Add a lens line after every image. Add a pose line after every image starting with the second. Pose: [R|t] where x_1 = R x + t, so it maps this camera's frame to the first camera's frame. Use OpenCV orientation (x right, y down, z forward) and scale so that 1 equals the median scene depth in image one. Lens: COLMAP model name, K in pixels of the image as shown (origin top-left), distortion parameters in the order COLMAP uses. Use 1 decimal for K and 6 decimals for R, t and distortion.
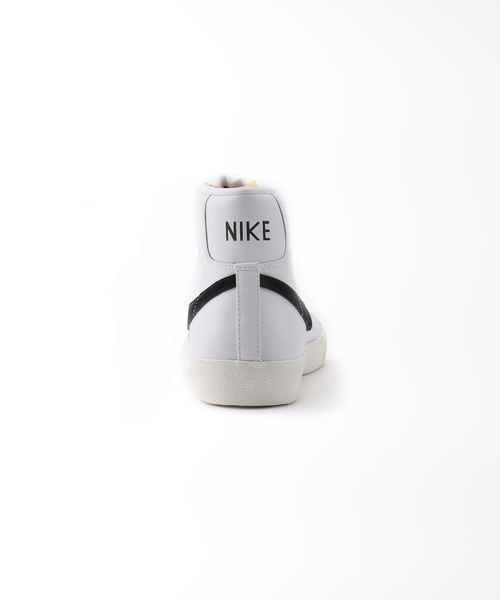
lens RADIAL K [[1323.1, 0, 250.0], [0, 1323.1, 300.0], [0, 0, 1]] dist [-0.242830, 0.040646]
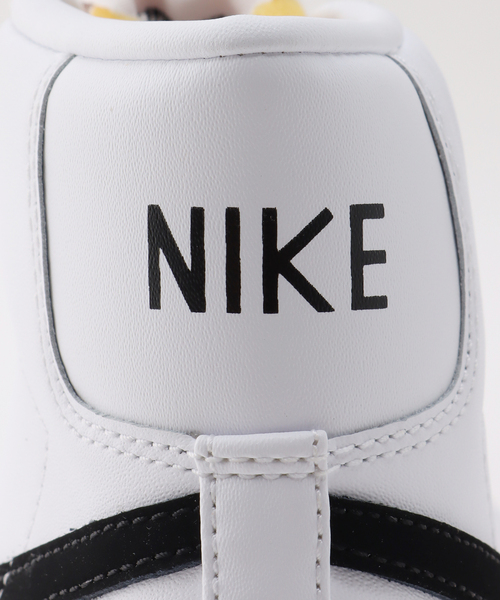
lens RADIAL K [[2275.1, 0, 250.0], [0, 2275.1, 300.0], [0, 0, 1]] dist [-0.002625, 0.132780]
pose [[0.999859, 0.010992, 0.012731, -0.008108], [-0.011479, 0.999179, 0.038842, -0.058698], [-0.012294, -0.038983, 0.999164, 0.686645]]
